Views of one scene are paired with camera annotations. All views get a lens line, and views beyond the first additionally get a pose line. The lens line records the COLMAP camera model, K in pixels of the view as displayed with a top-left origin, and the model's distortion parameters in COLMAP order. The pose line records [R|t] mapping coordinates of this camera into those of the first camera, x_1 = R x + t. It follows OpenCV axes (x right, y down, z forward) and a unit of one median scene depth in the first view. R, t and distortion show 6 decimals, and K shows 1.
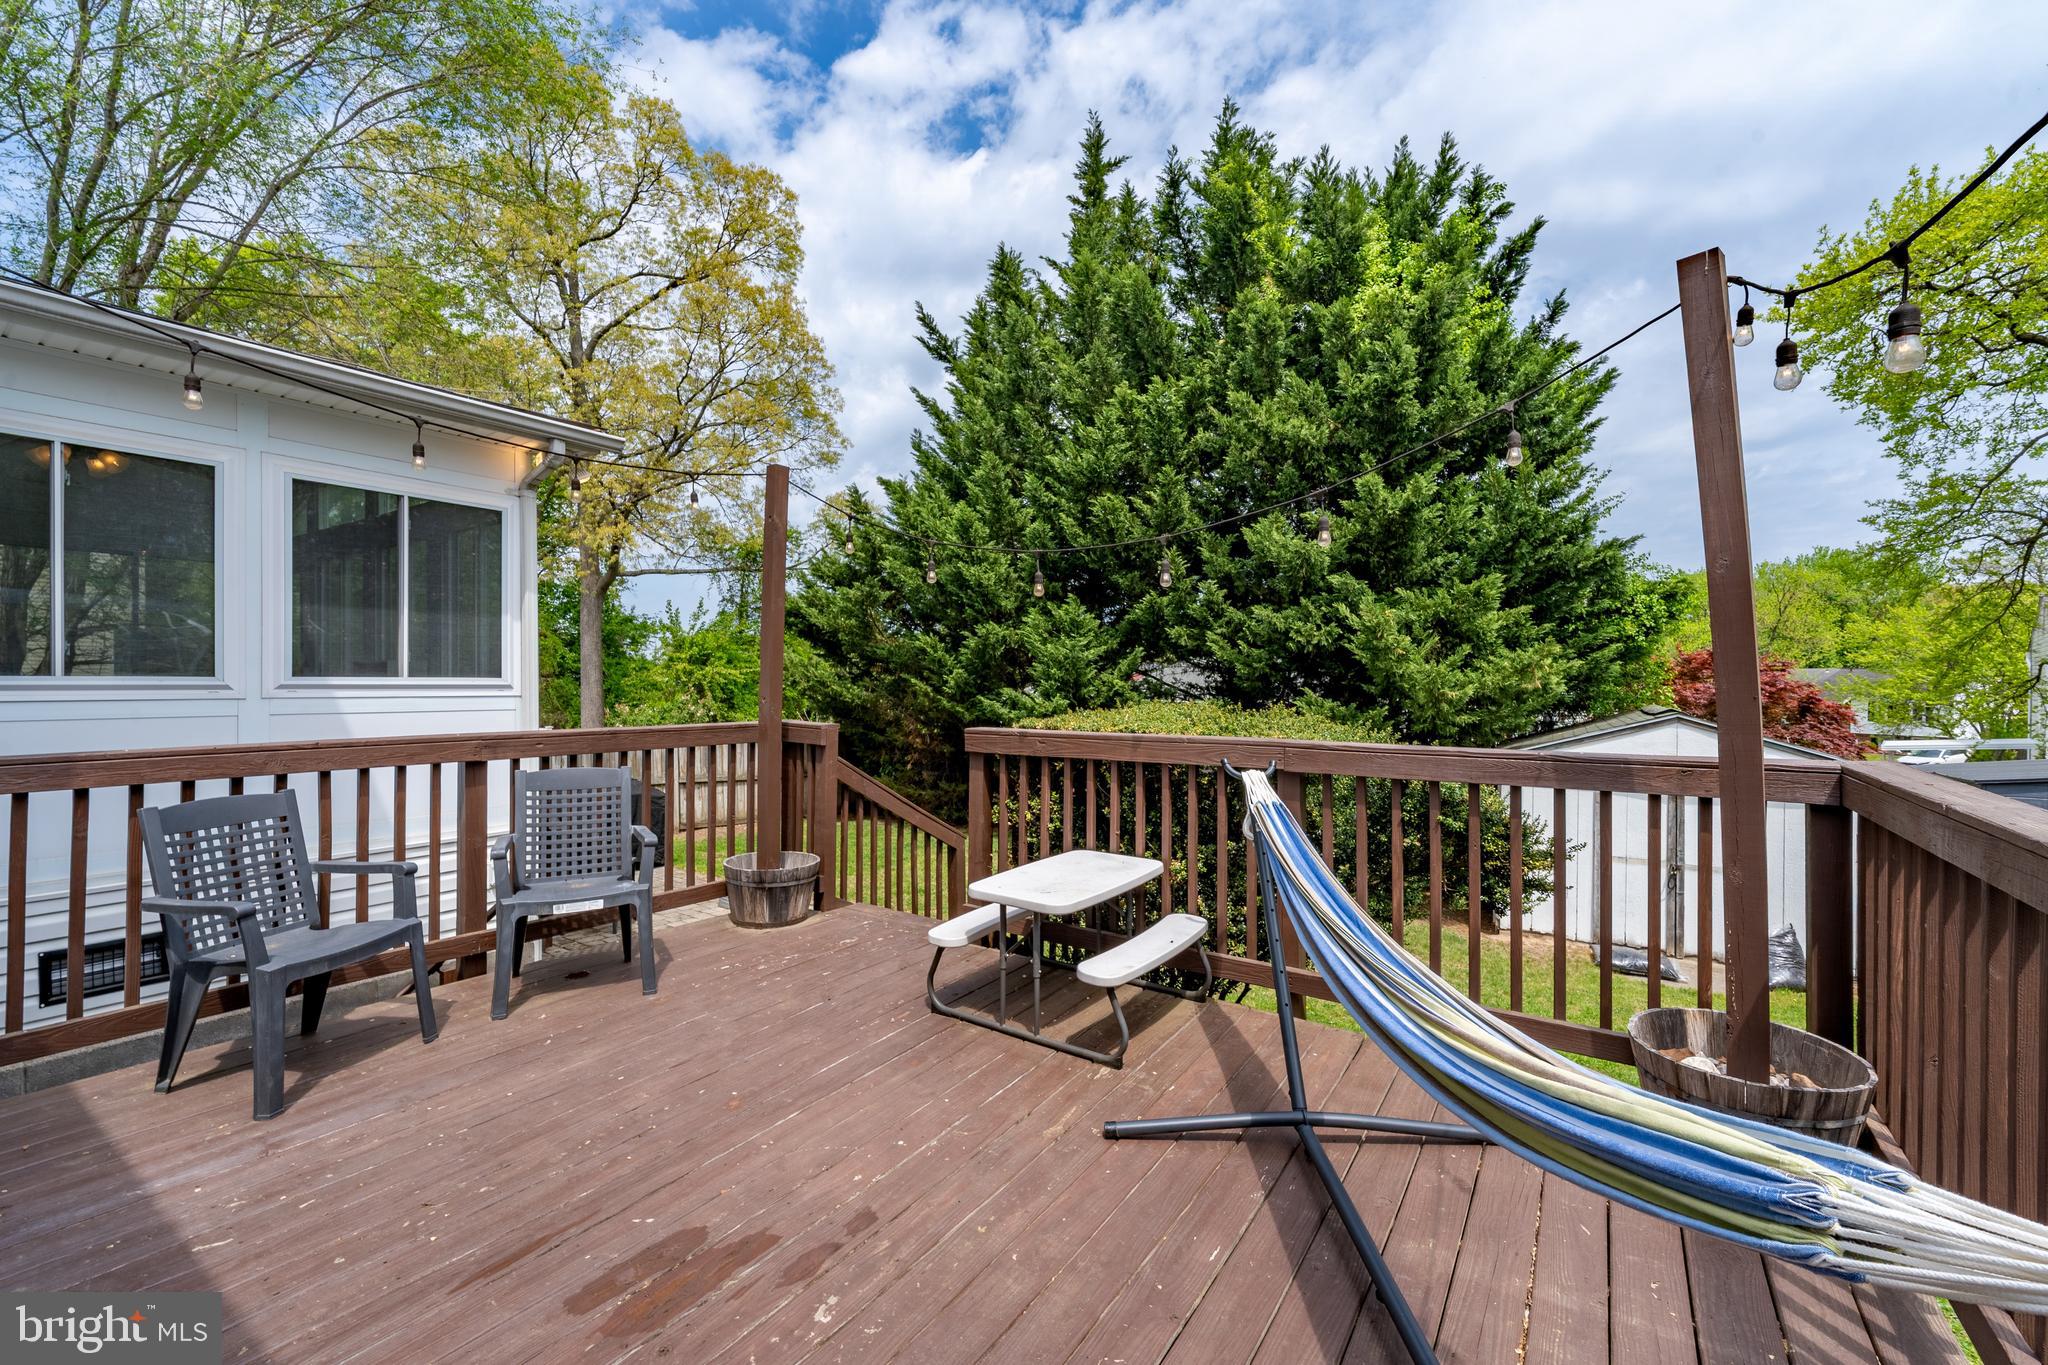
lens RADIAL K [[802.9, 0, 1018.8], [0, 802.9, 687.1], [0, 0, 1]] dist [0.000458, 0.000198]
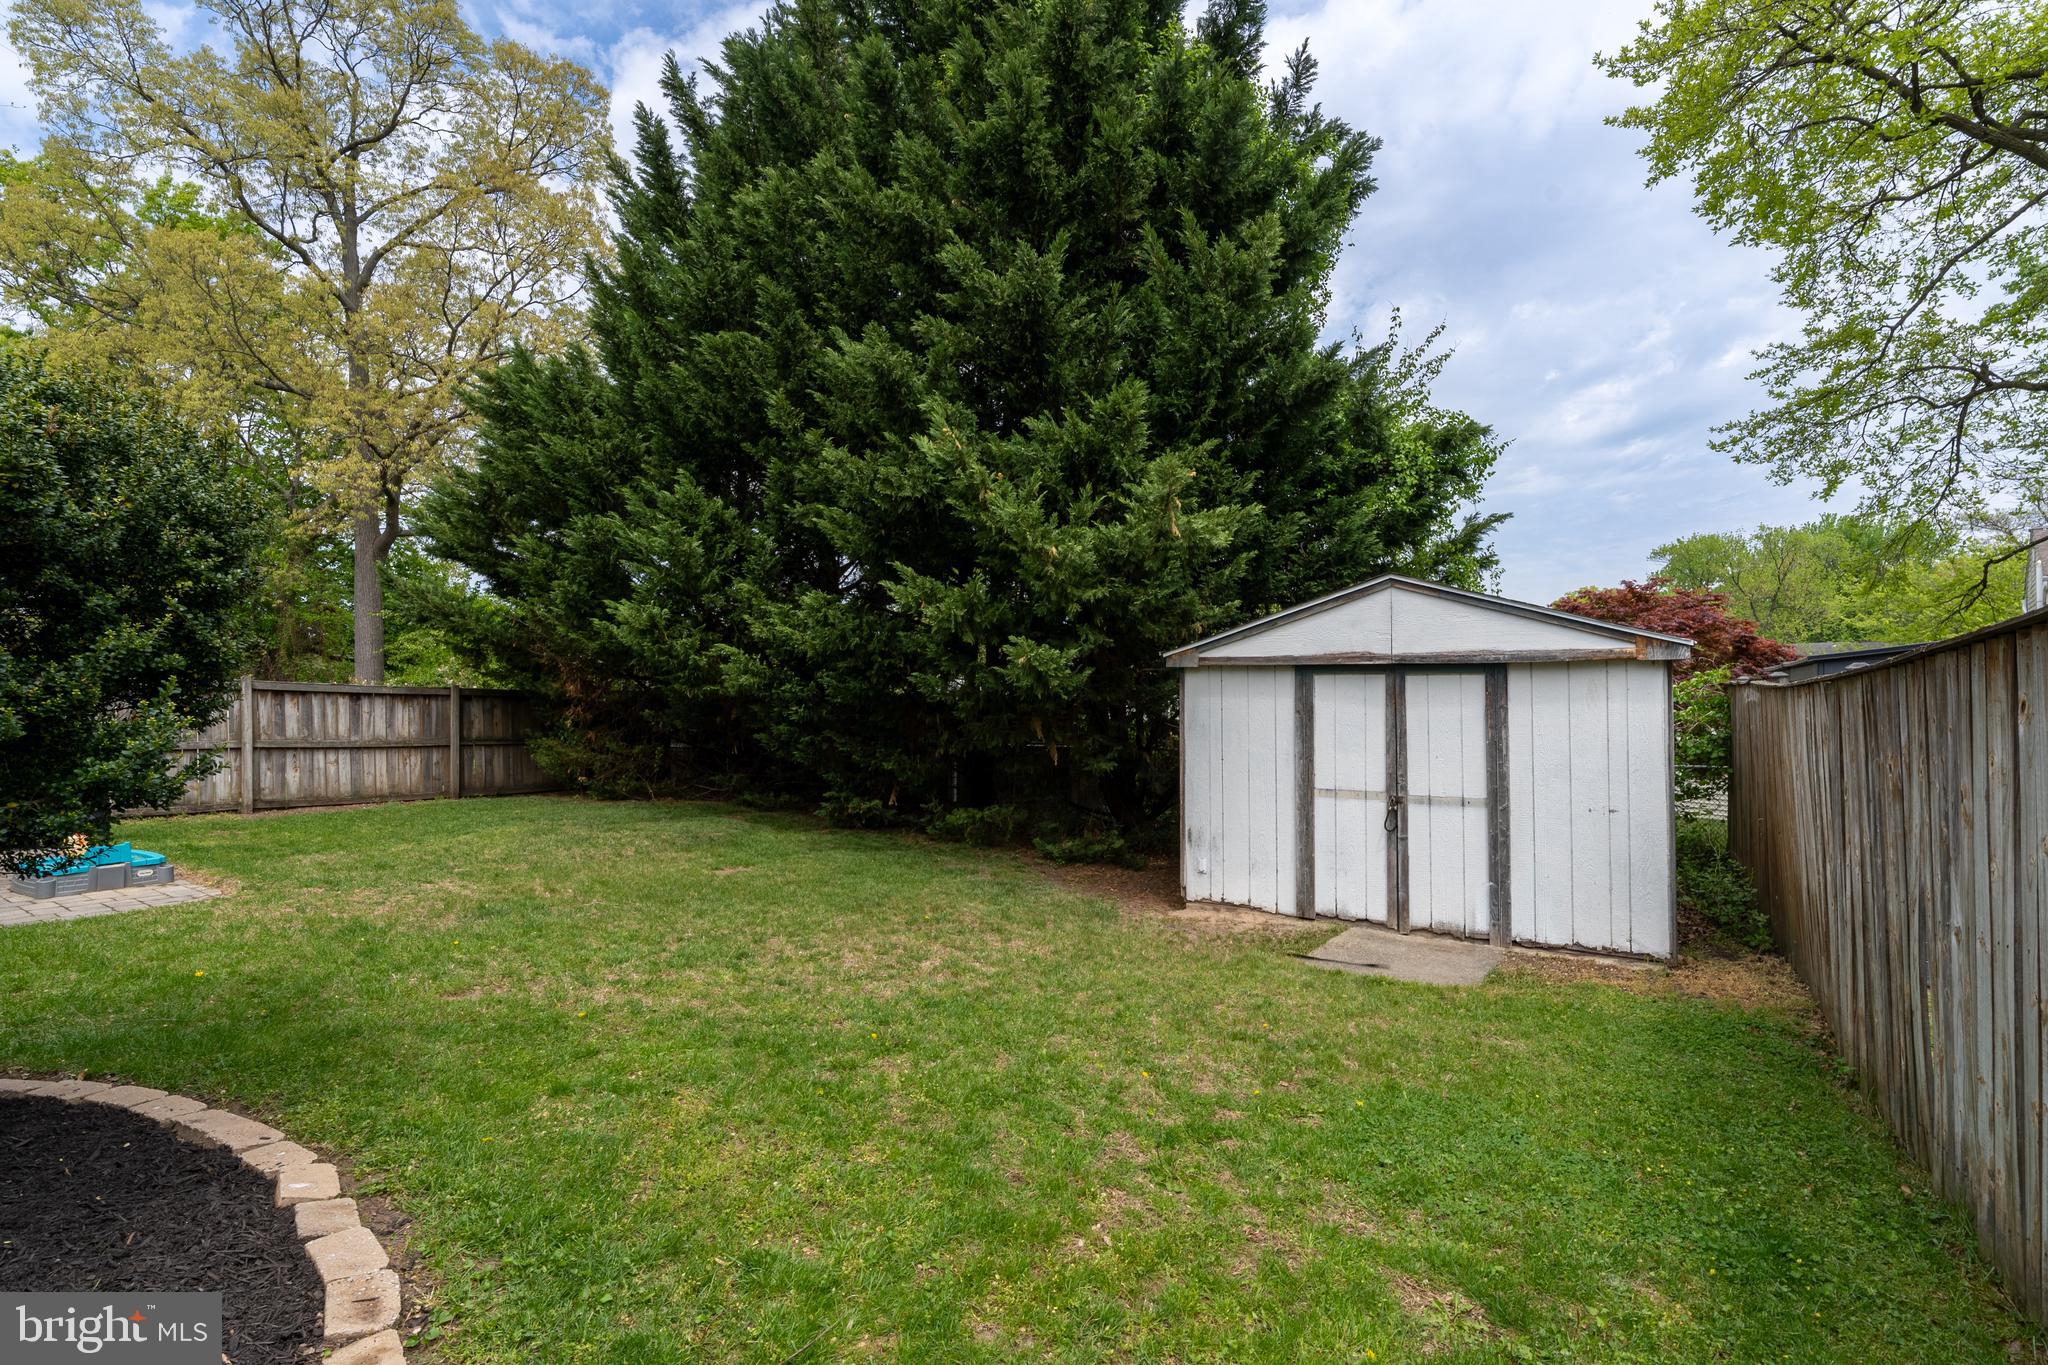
lens RADIAL K [[855.1, 0, 1029.4], [0, 855.1, 681.4], [0, 0, 1]] dist [-0.000287, -0.000121]
pose [[0.999787, -0.015455, 0.013712, 0.328959], [0.015654, 0.999771, -0.014569, 0.085439], [-0.013483, 0.014781, 0.999800, 0.182634]]
